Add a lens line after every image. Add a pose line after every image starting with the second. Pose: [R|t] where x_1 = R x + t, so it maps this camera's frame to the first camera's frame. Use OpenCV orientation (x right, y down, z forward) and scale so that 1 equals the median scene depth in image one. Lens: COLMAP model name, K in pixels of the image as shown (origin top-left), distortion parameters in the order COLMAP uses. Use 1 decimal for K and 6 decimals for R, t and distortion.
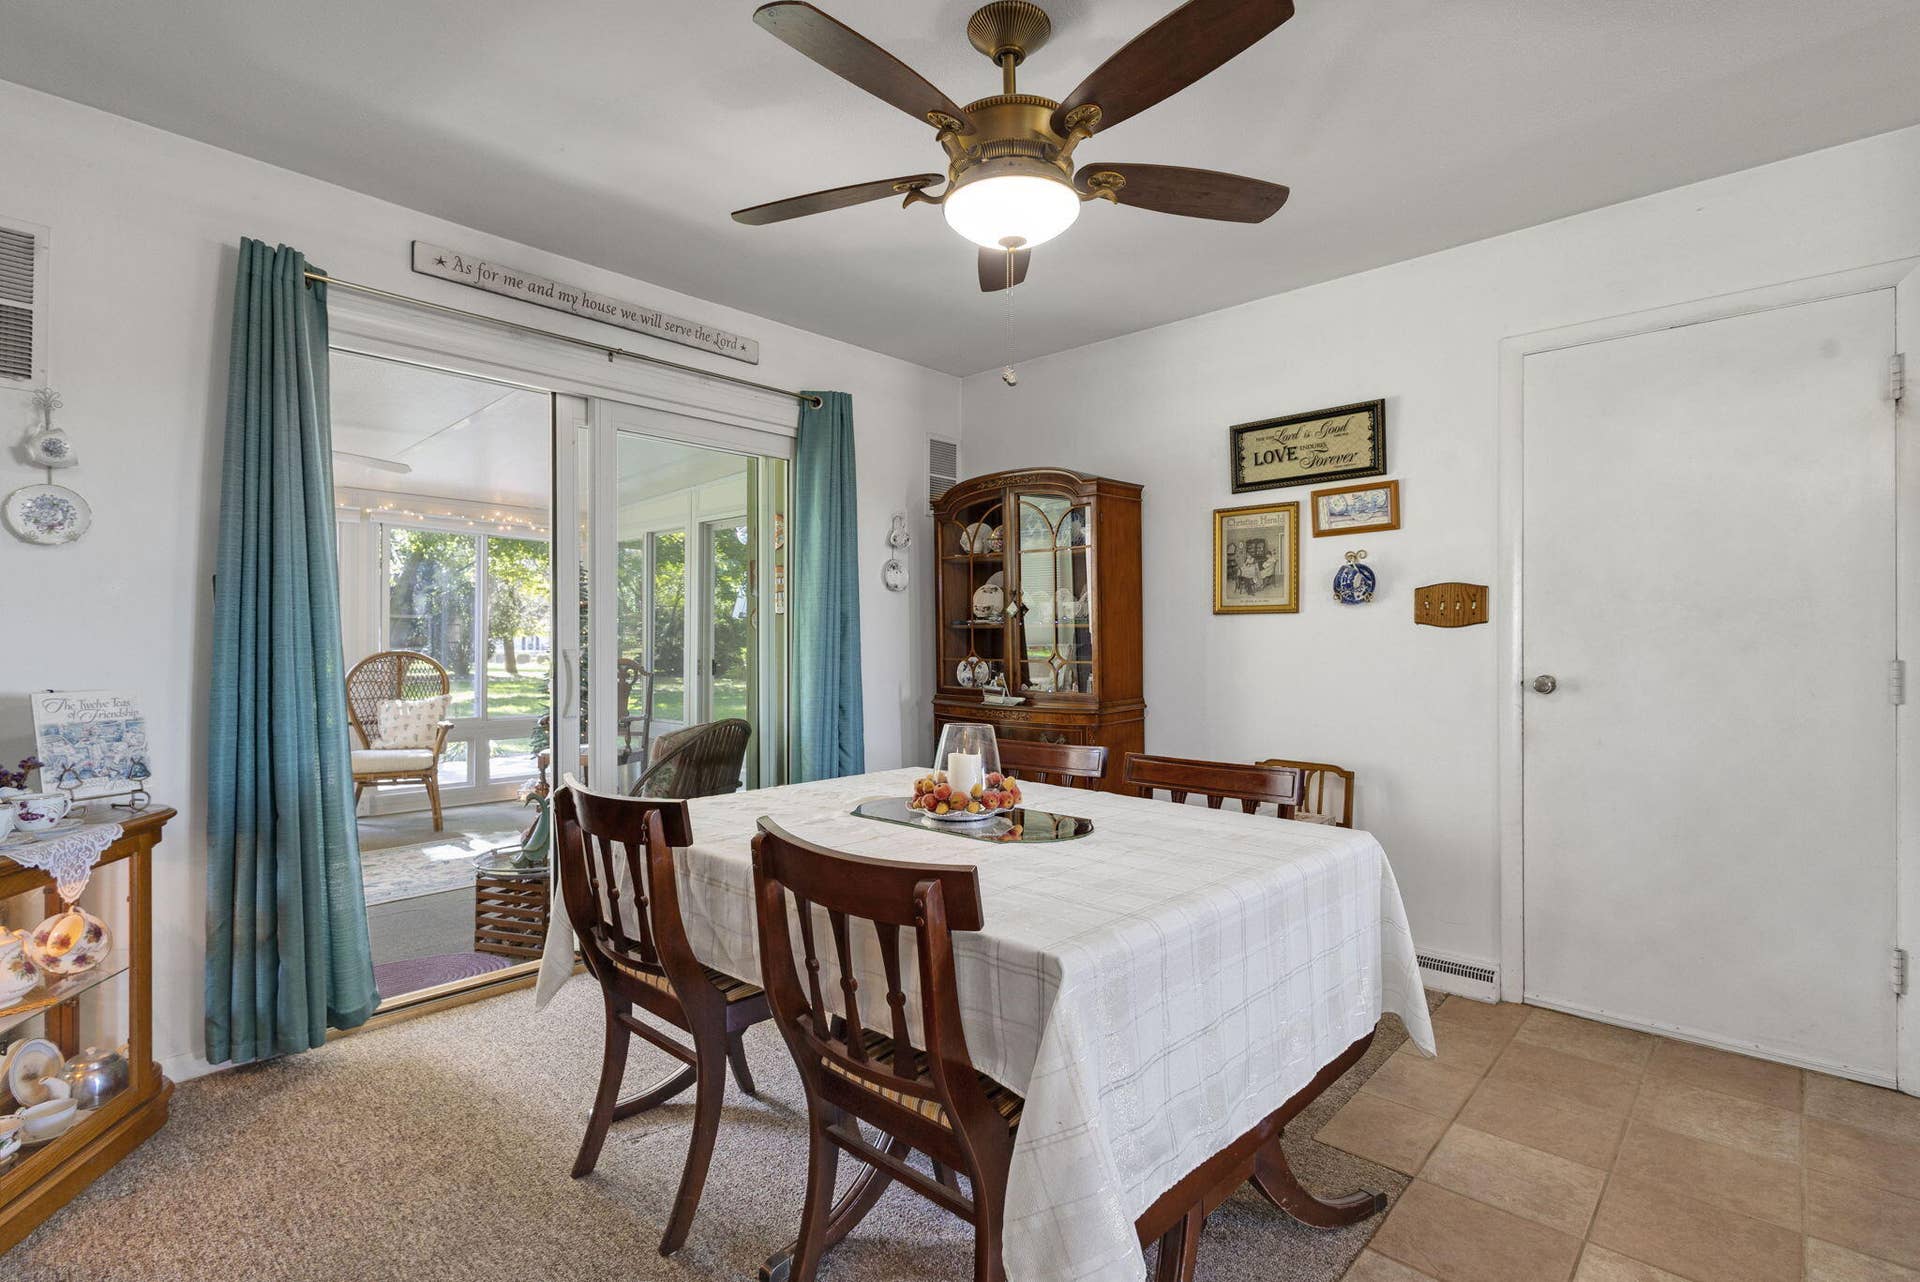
lens RADIAL K [[903.9, 0, 967.6], [0, 903.9, 640.7], [0, 0, 1]] dist [0.009105, -0.005848]
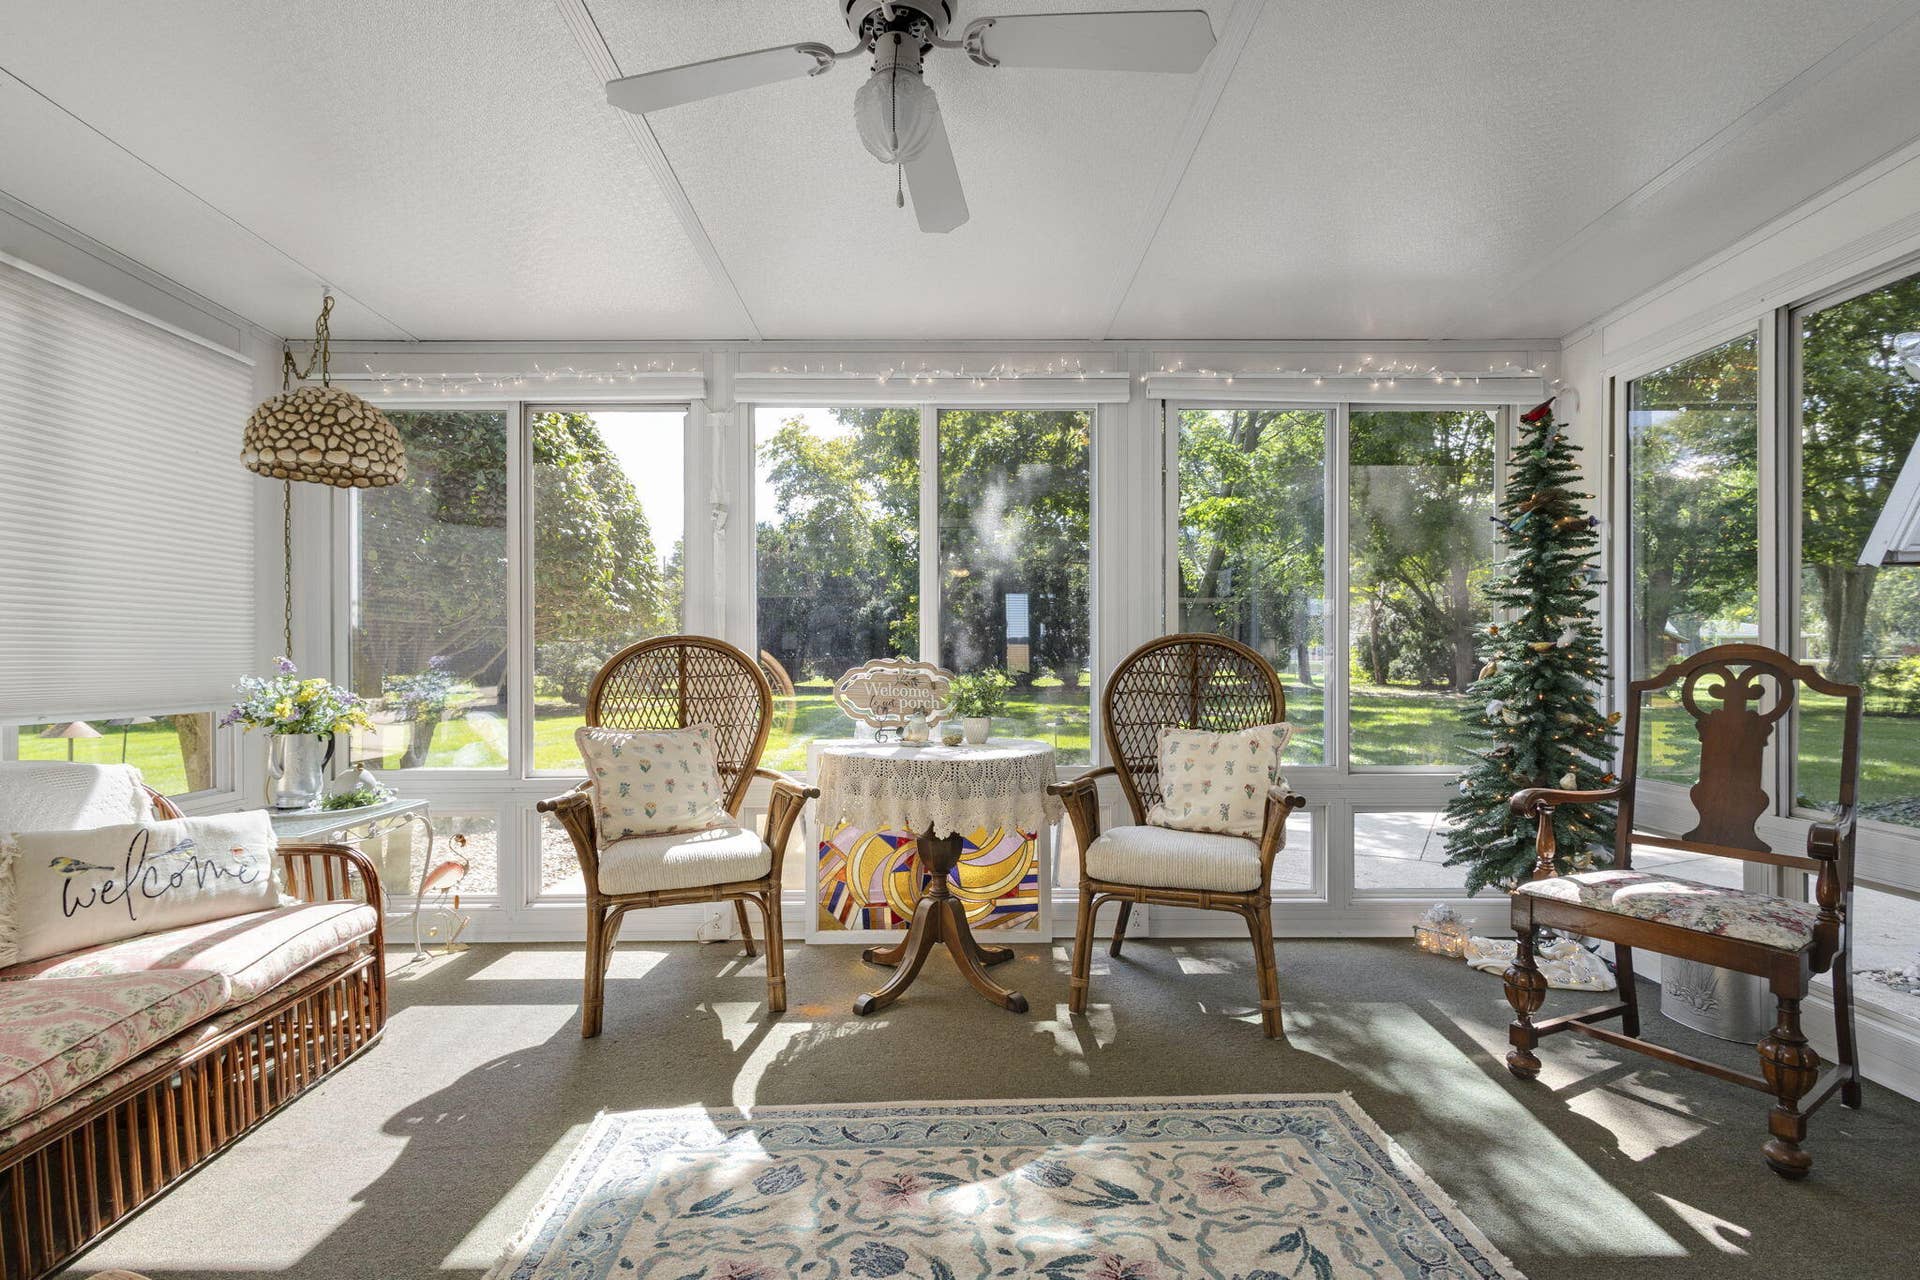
lens RADIAL K [[928.3, 0, 939.7], [0, 928.3, 660.2], [0, 0, 1]] dist [0.002035, 0.000226]
pose [[0.669500, -0.000055, -0.742812, -0.607846], [0.006211, 0.999965, 0.005524, 0.041388], [0.742786, -0.008312, 0.669478, 0.987195]]
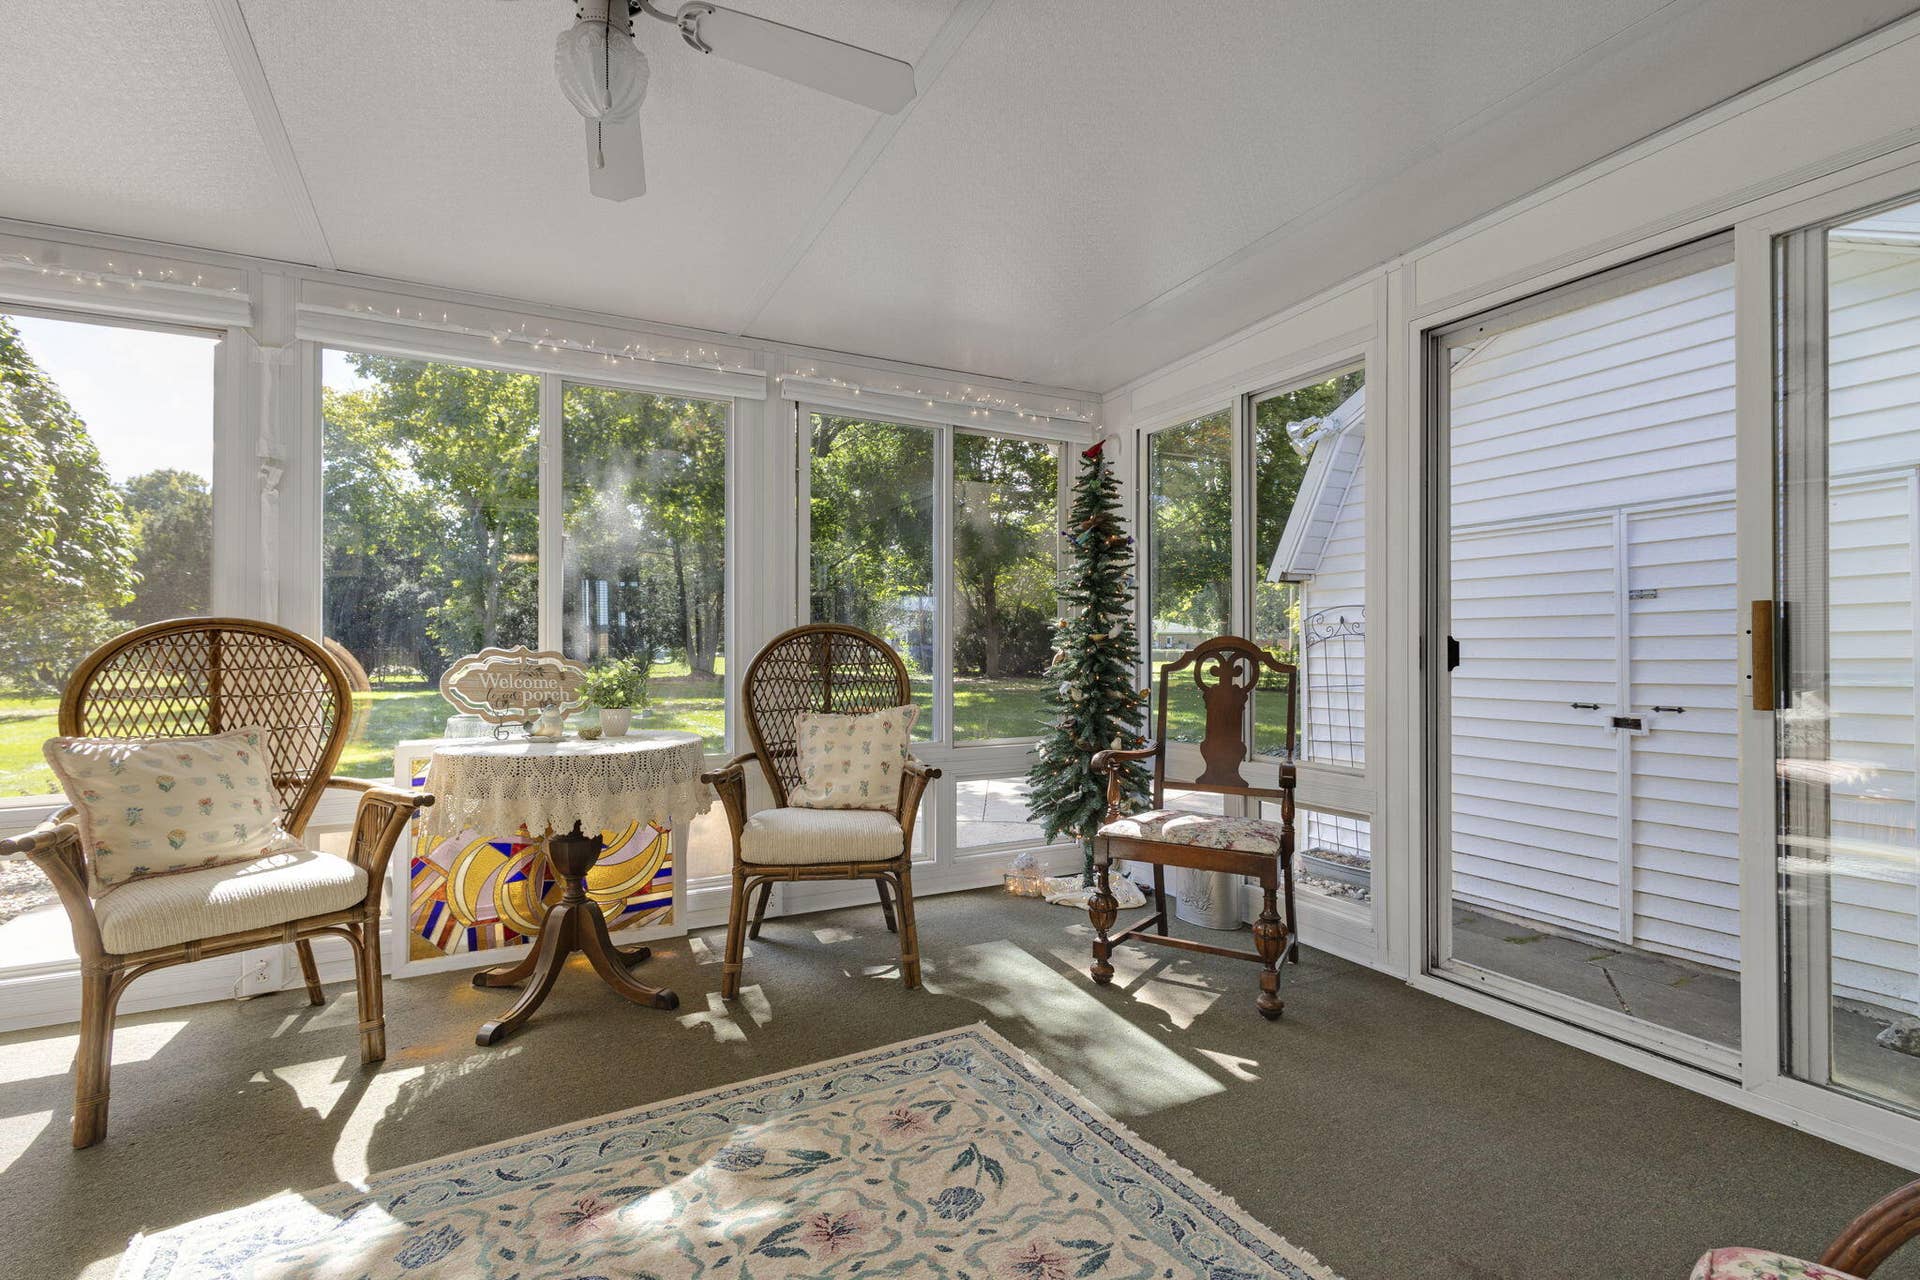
lens RADIAL K [[903.9, 0, 967.6], [0, 903.9, 639.7], [0, 0, 1]] dist [0.009105, -0.005848]
pose [[0.940320, -0.005836, -0.340242, -0.661221], [0.004456, 0.999978, -0.004837, 0.043890], [0.340263, 0.003032, 0.940325, 0.937839]]
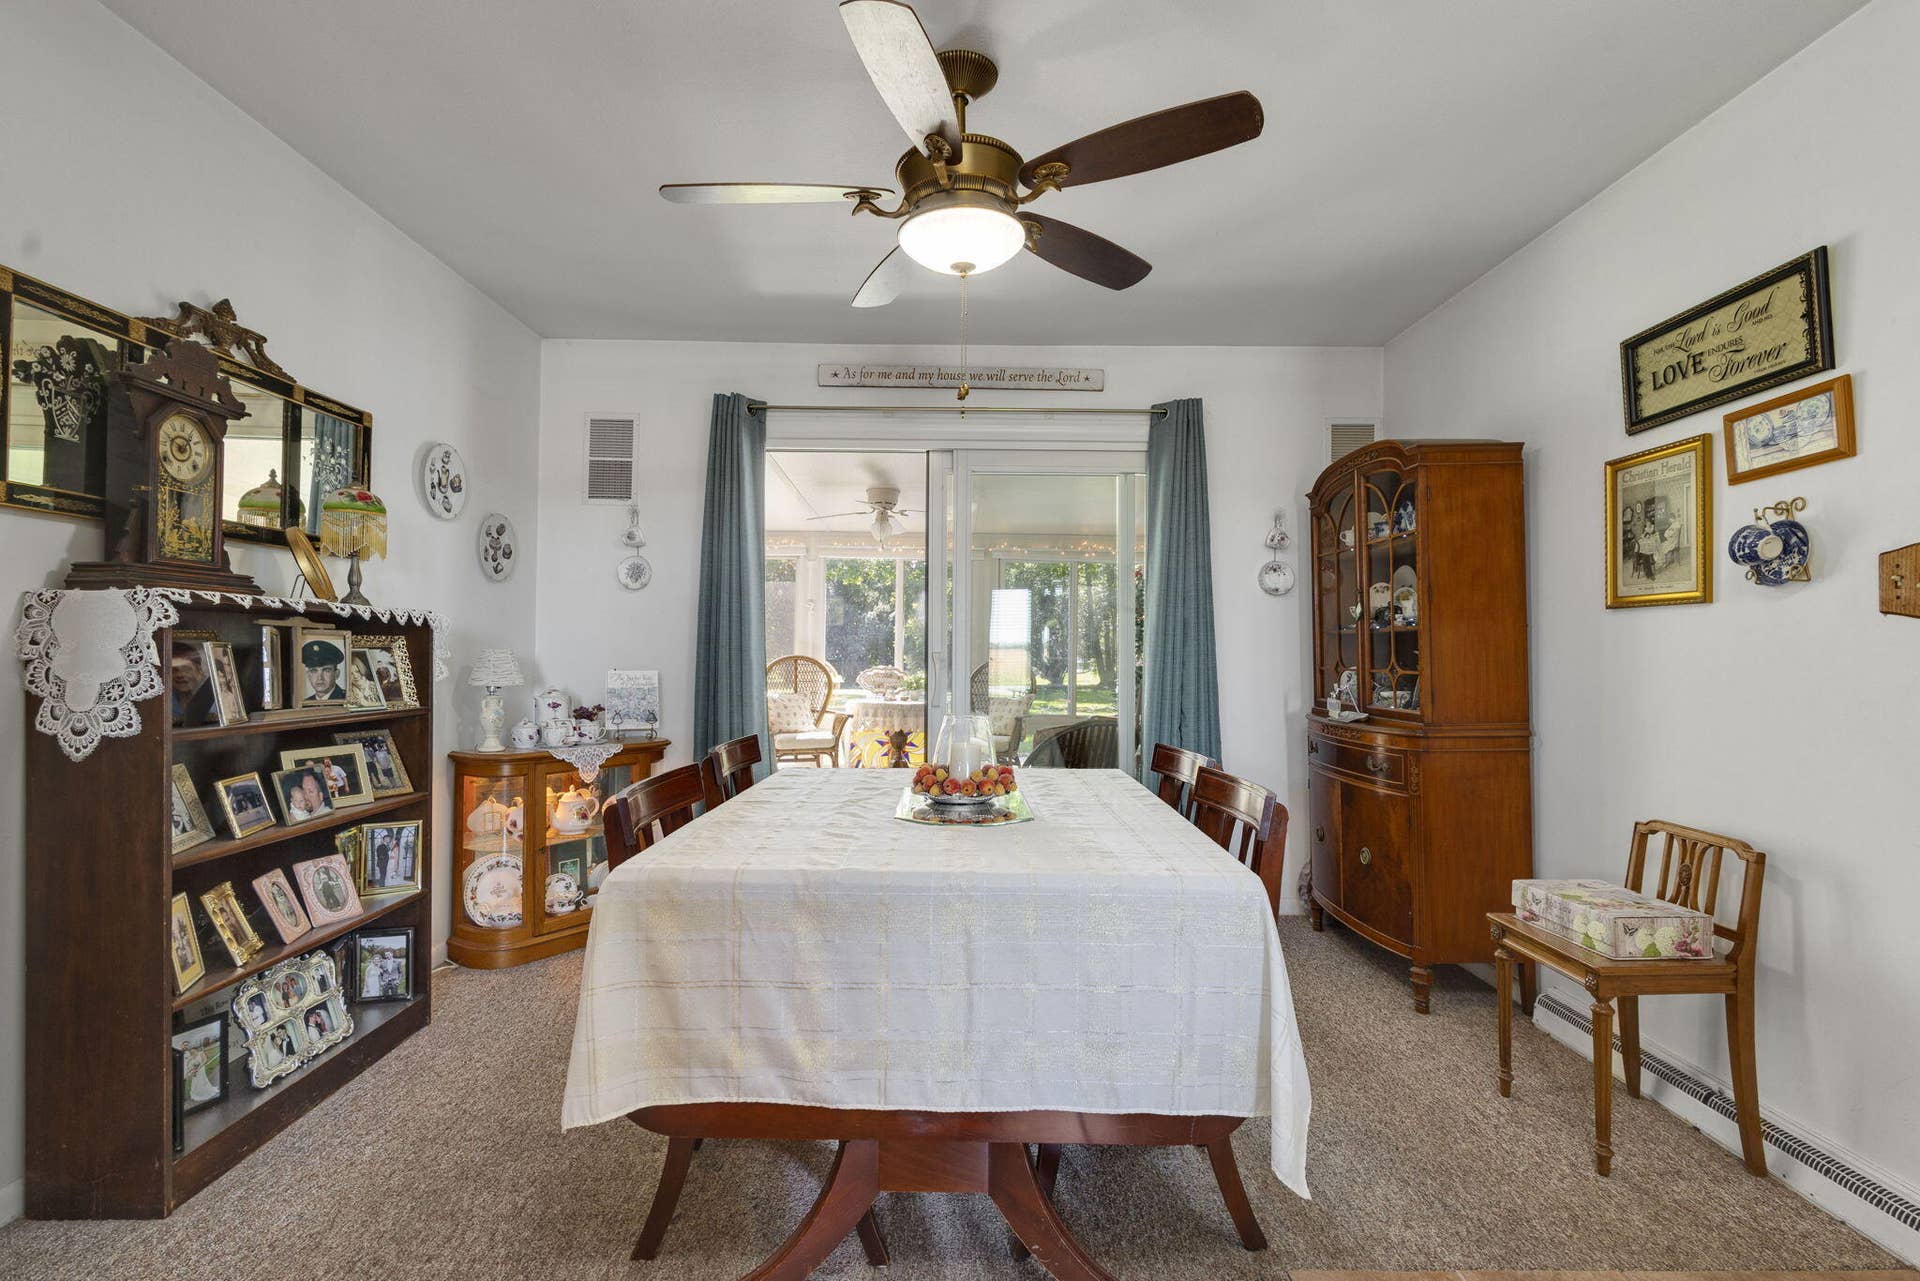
lens RADIAL K [[903.9, 0, 967.6], [0, 903.9, 640.2], [0, 0, 1]] dist [0.009105, -0.005848]
pose [[0.688289, -0.005389, -0.725416, 0.476259], [-0.008265, 0.999849, -0.015270, 0.011113], [0.725389, 0.016506, 0.688141, 0.157972]]
